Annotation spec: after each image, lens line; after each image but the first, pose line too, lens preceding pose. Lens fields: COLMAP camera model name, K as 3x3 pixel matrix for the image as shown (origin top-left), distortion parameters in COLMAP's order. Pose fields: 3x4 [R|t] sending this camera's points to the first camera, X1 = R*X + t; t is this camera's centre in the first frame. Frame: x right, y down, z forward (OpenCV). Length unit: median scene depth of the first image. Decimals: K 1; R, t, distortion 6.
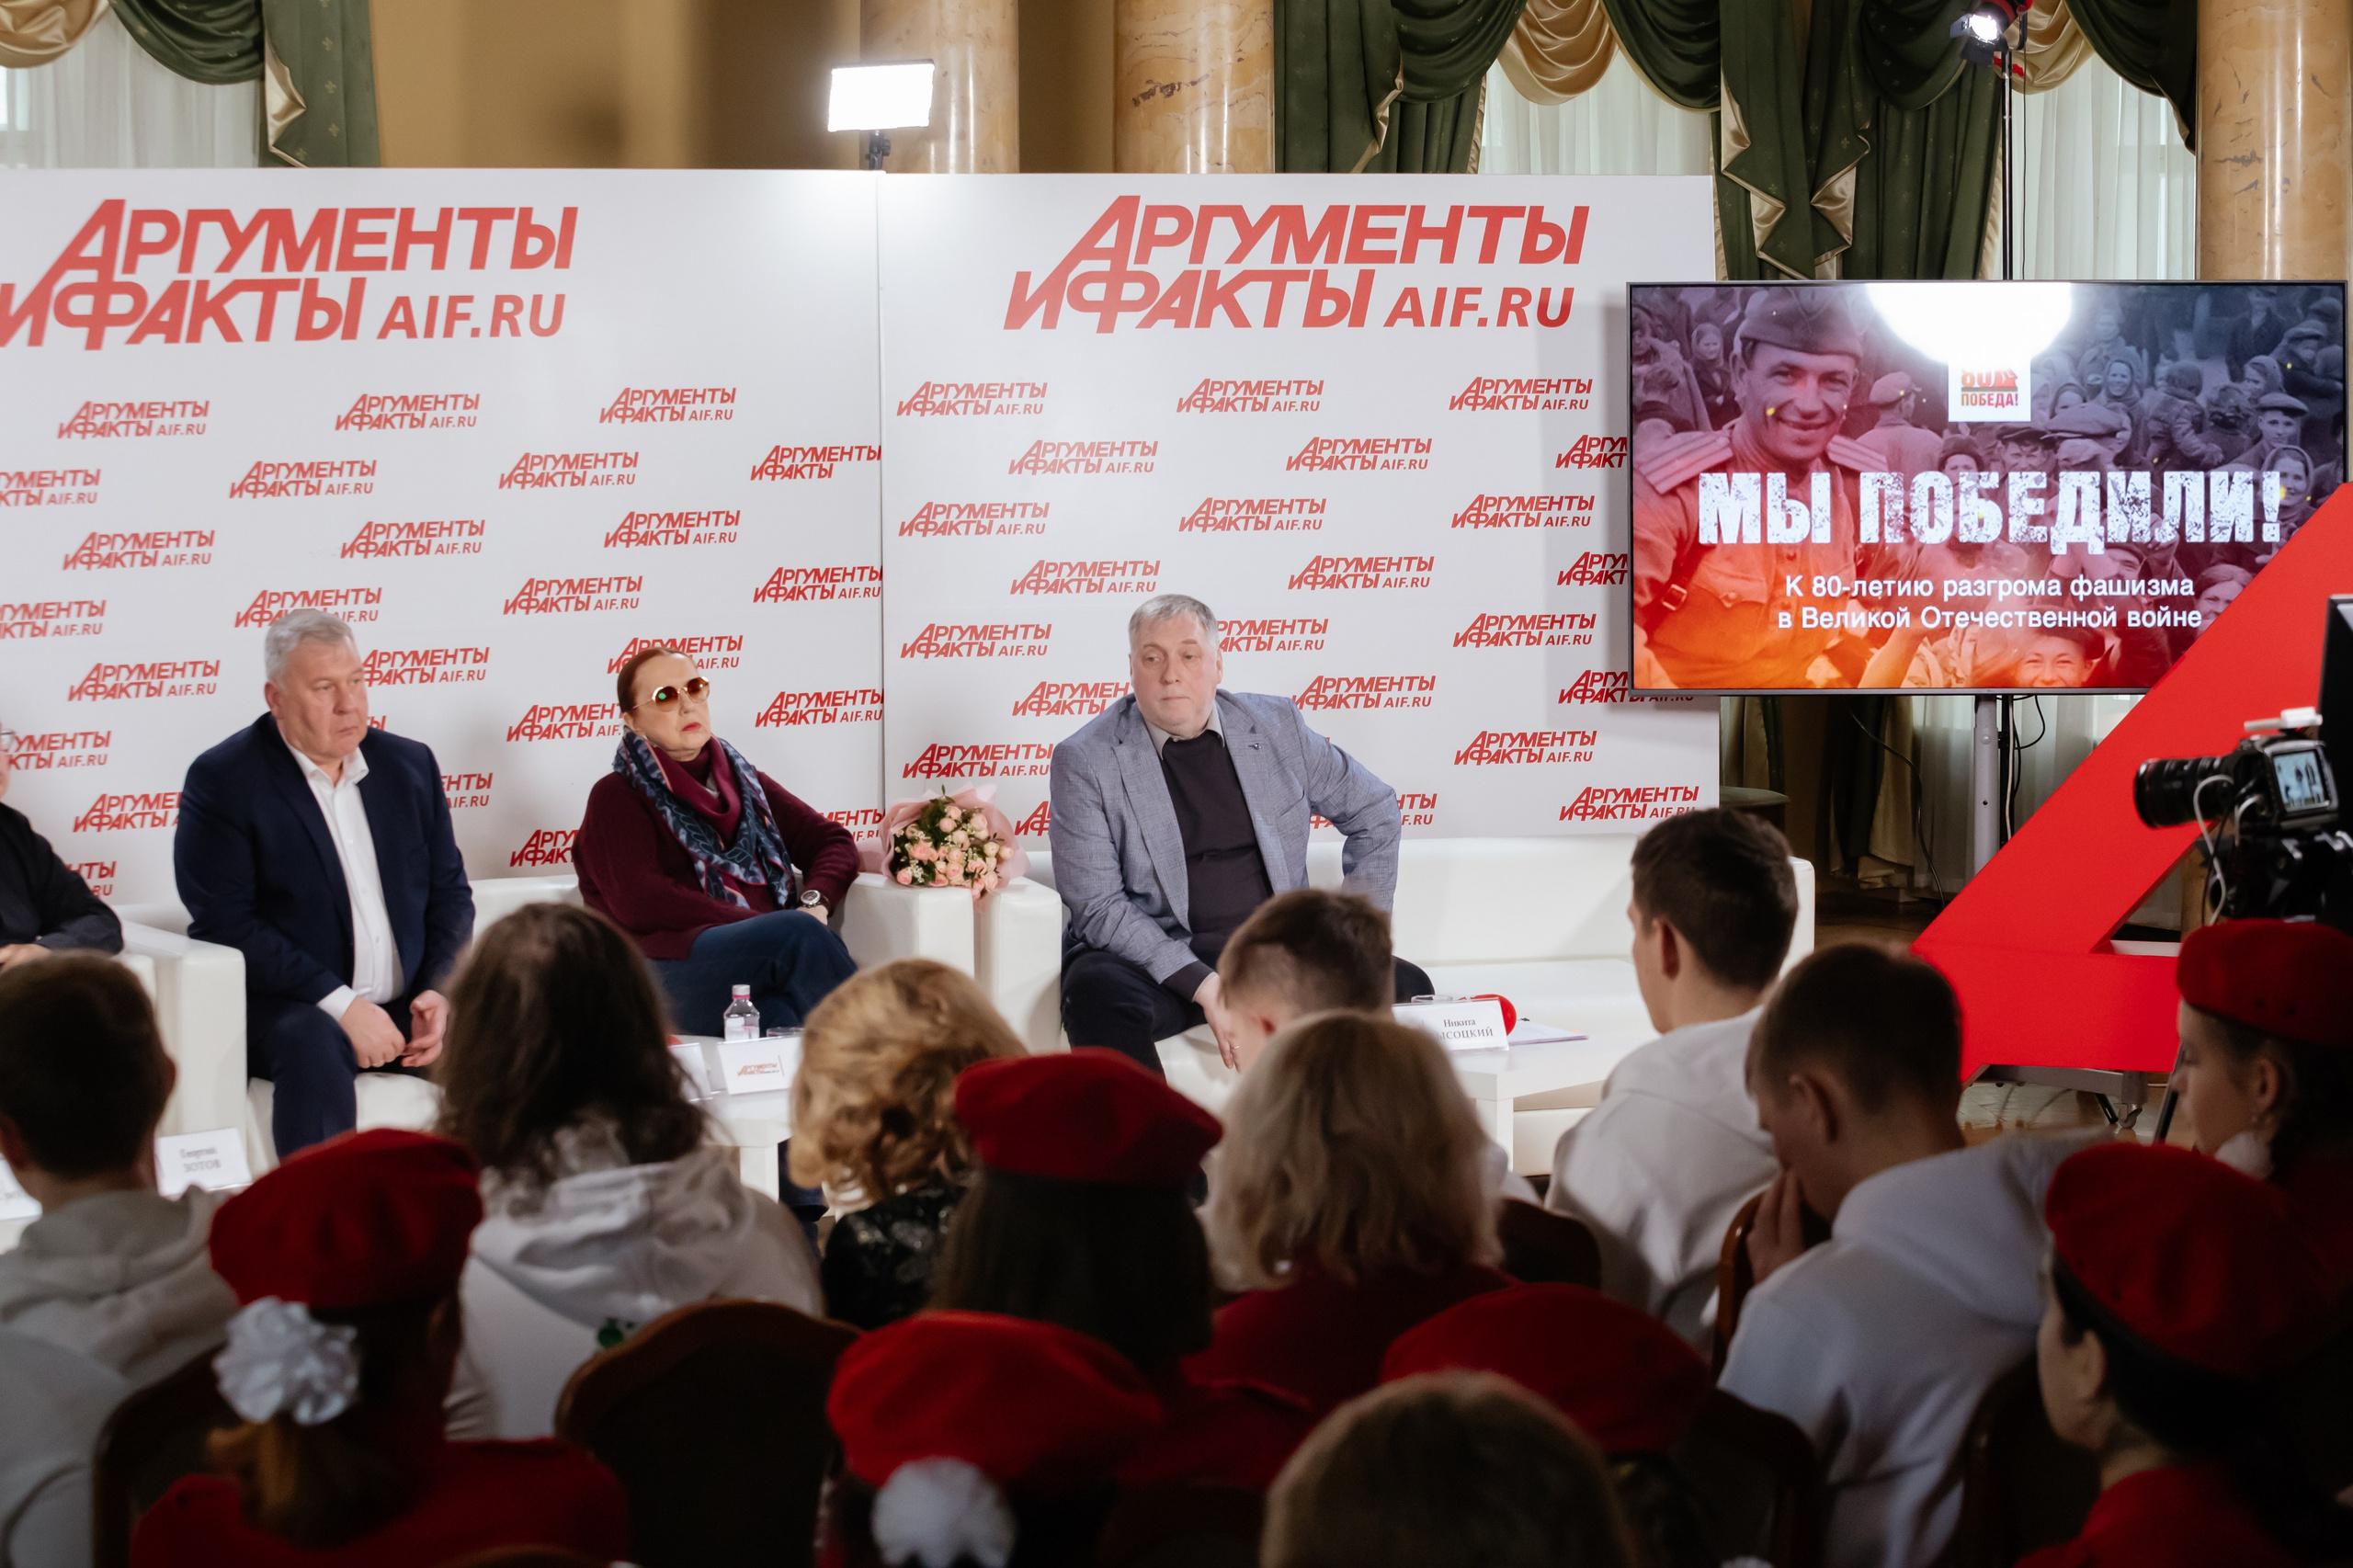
lens RADIAL K [[4821.1, 0, 1176.5], [0, 4821.1, 784.0], [0, 0, 1]] dist [-0.429102, 0.012207]
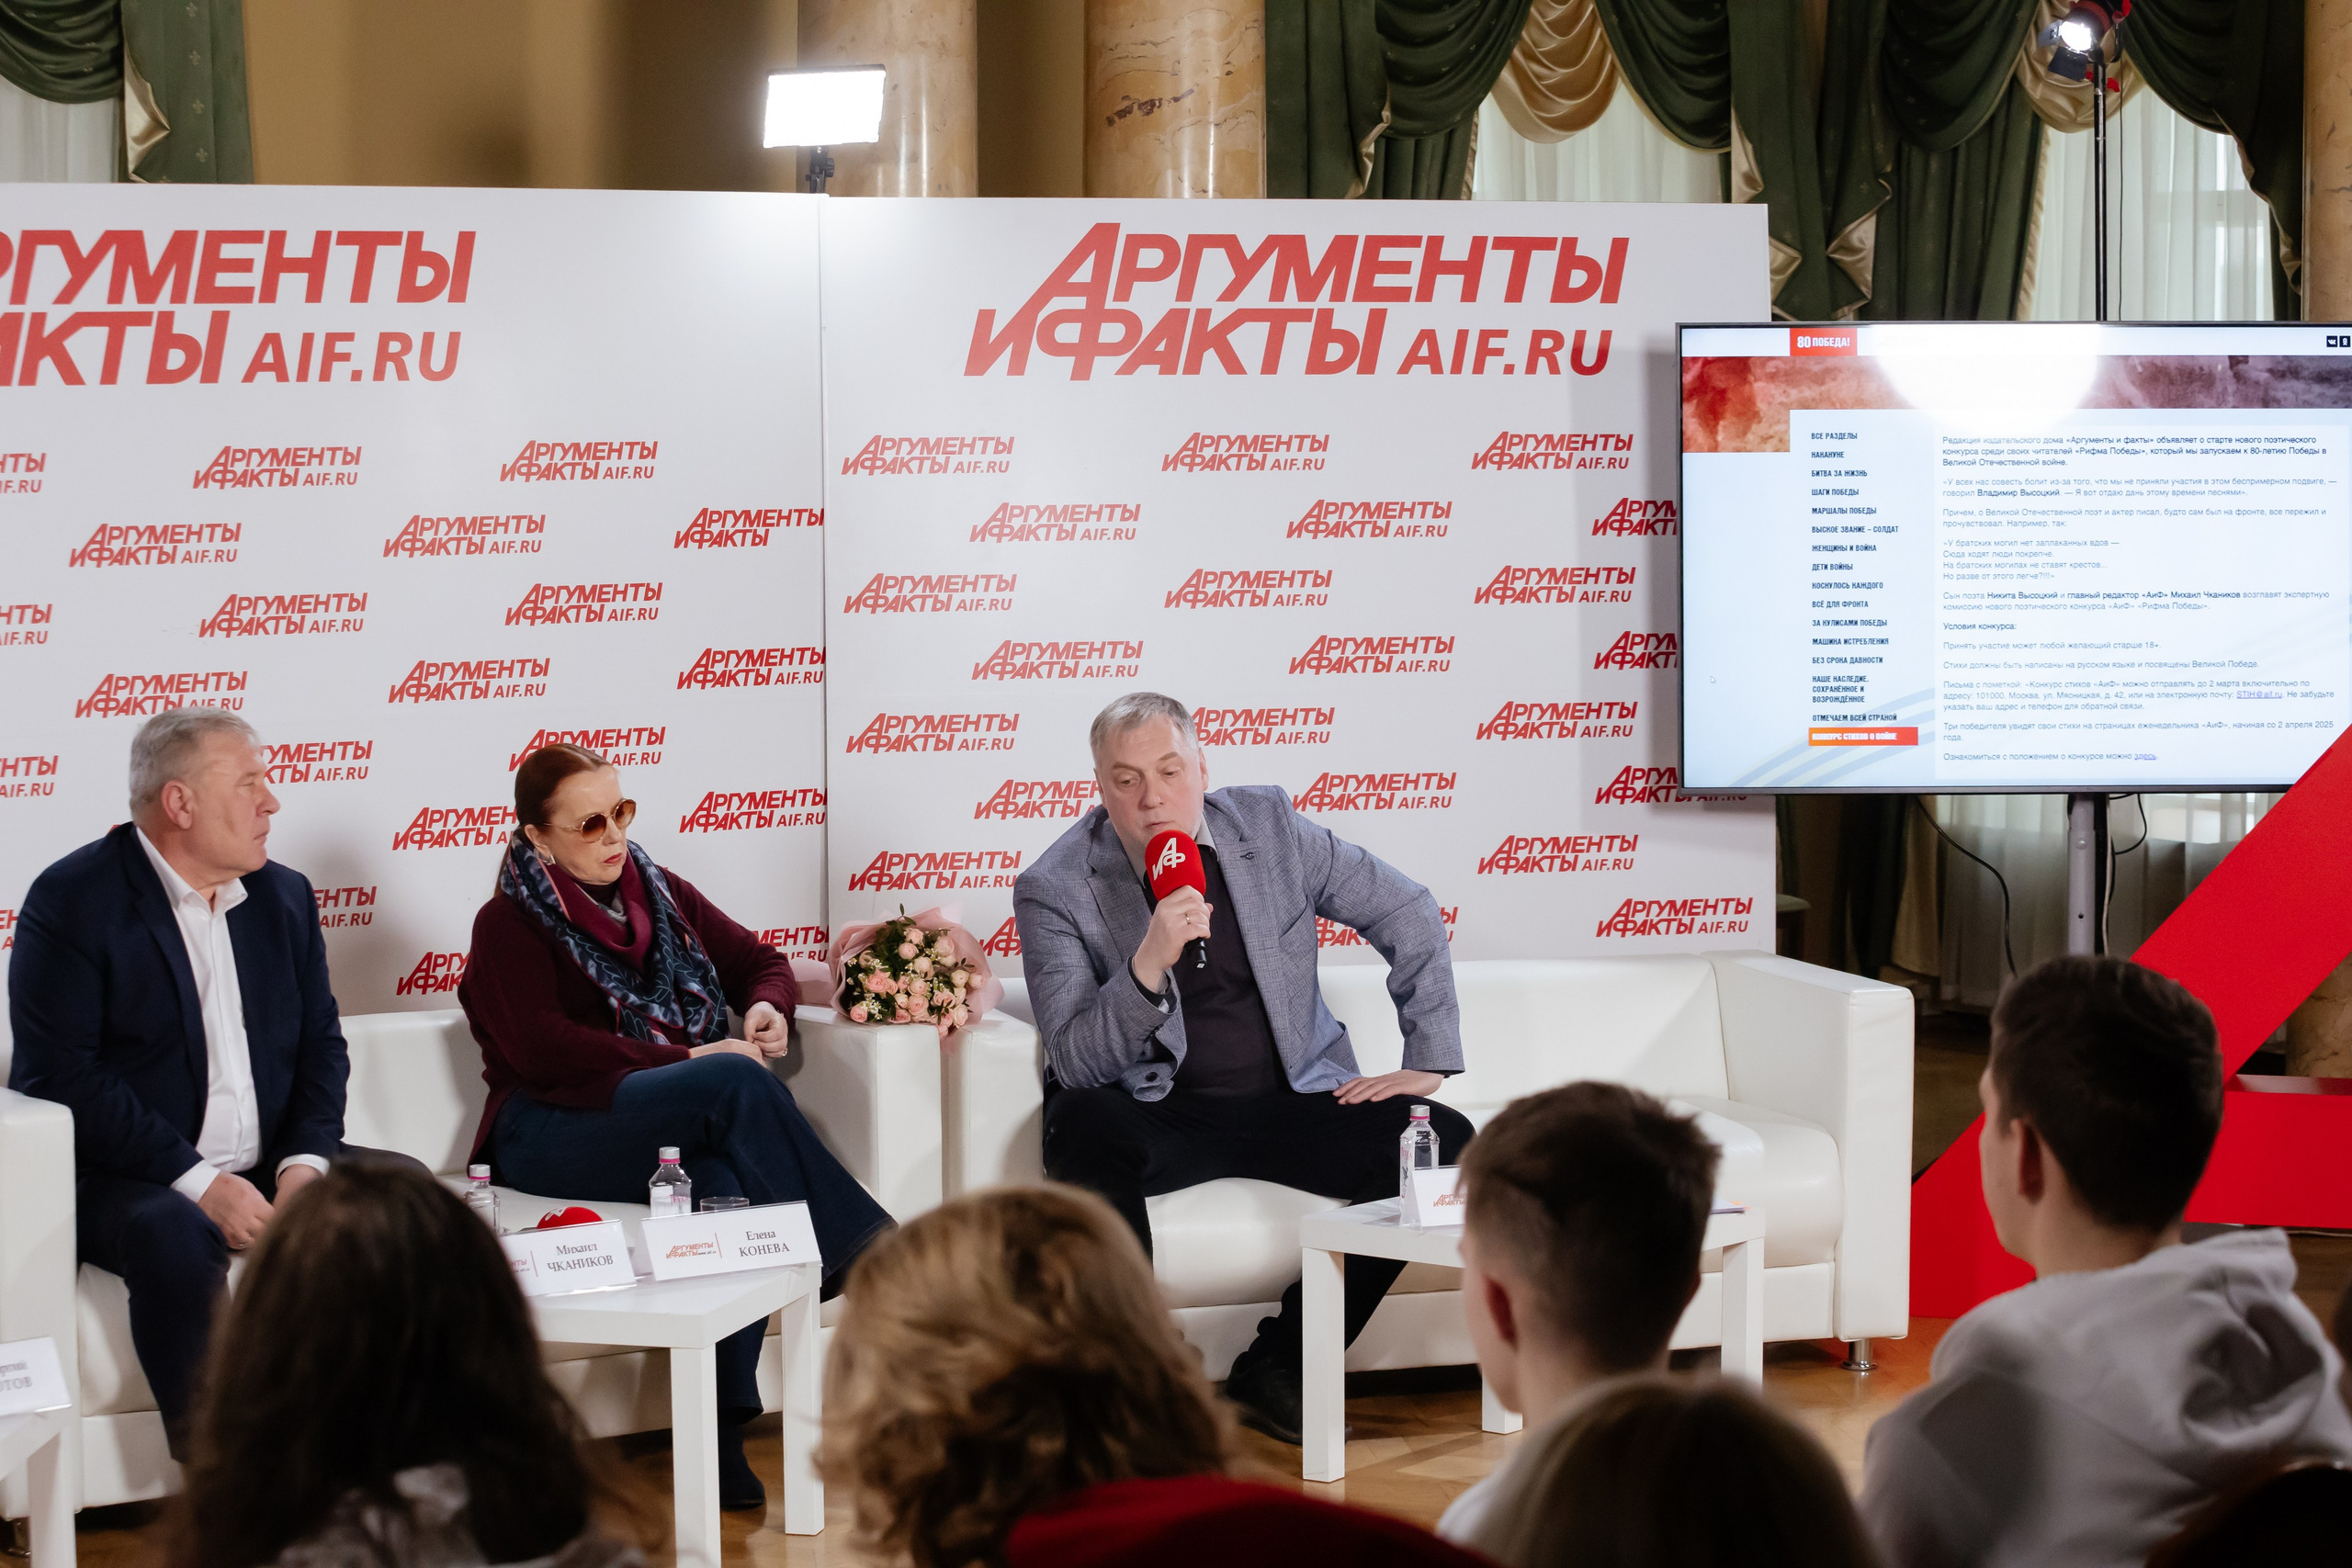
lens RADIAL K [[4743.8, 0, 1176.5], [0, 4743.8, 828.9], [0, 0, 1]] dist [-0.406222, 0.091114]
pose [[0.999763, -0.000979, 0.021764, -0.016073], [0.001171, 0.999961, -0.008800, -0.004765], [-0.021755, 0.008823, 0.999724, 0.141324]]
